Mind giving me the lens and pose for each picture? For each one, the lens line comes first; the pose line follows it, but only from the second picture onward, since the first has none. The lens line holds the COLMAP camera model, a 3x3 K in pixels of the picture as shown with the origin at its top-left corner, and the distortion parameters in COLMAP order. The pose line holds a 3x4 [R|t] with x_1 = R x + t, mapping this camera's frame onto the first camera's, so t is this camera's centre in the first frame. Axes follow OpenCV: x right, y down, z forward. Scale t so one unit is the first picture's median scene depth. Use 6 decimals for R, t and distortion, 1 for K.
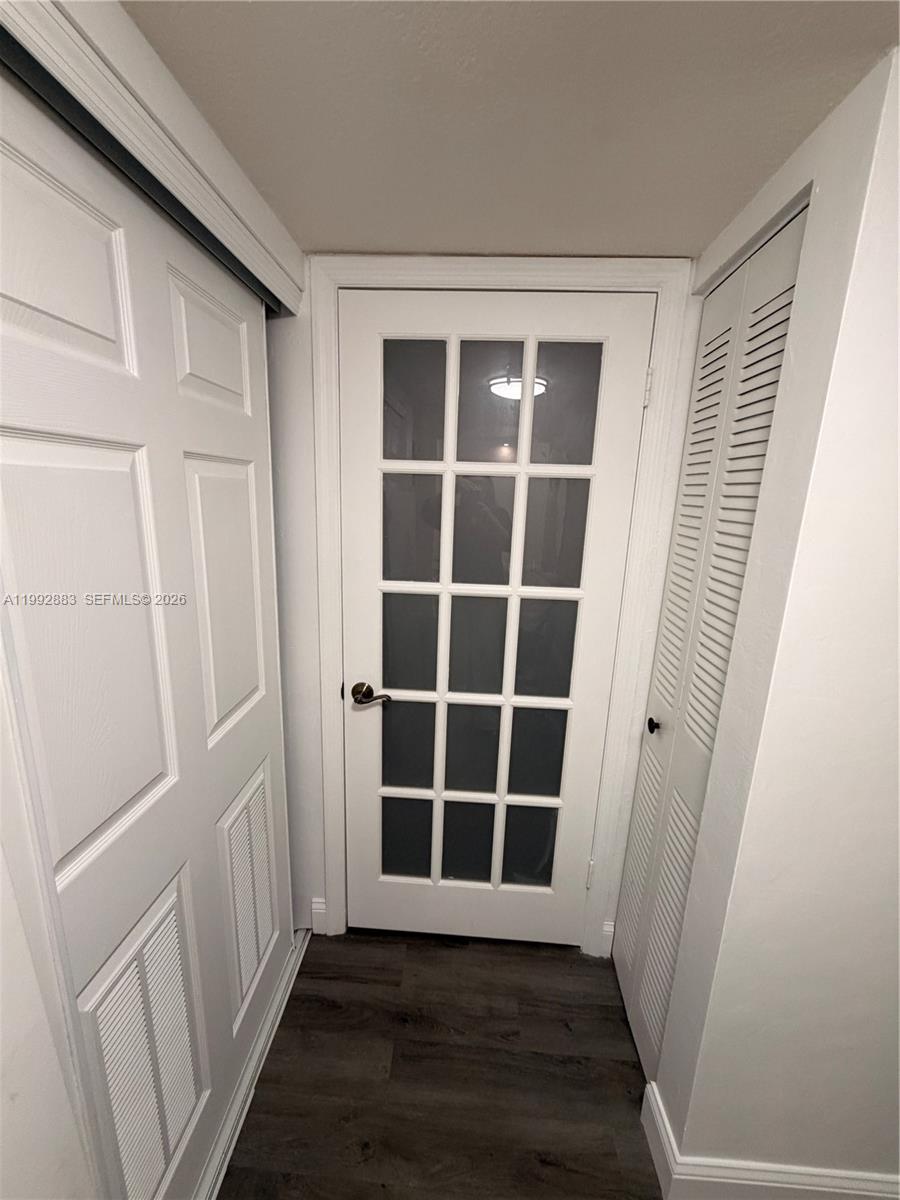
lens RADIAL K [[468.2, 0, 450.1], [0, 468.2, 595.3], [0, 0, 1]] dist [-0.001568, 0.000024]
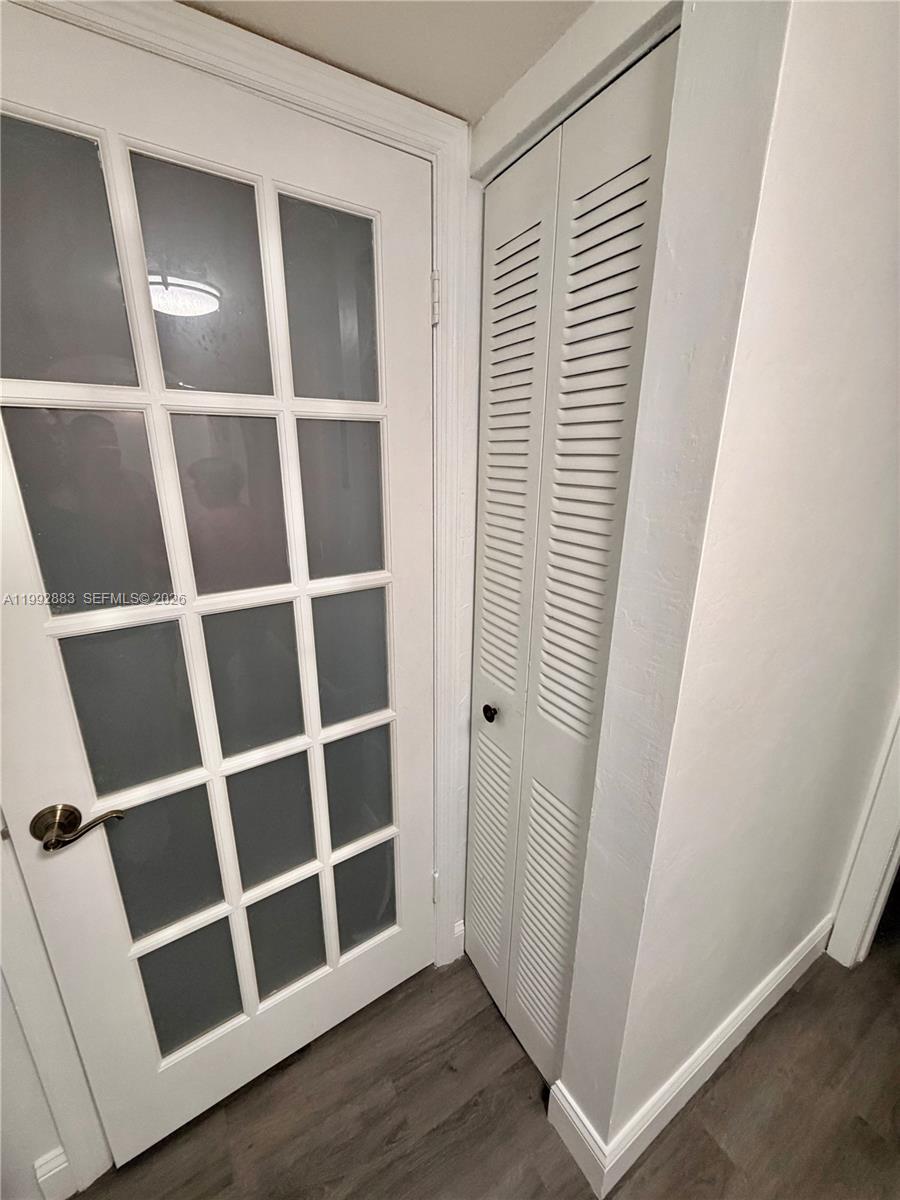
lens RADIAL K [[468.2, 0, 450.1], [0, 468.2, 595.3], [0, 0, 1]] dist [-0.001568, 0.000024]
pose [[0.821030, -0.189690, 0.538449, -0.053900], [0.143174, 0.981458, 0.127445, -0.056218], [-0.552640, -0.027544, 0.832965, 0.306508]]
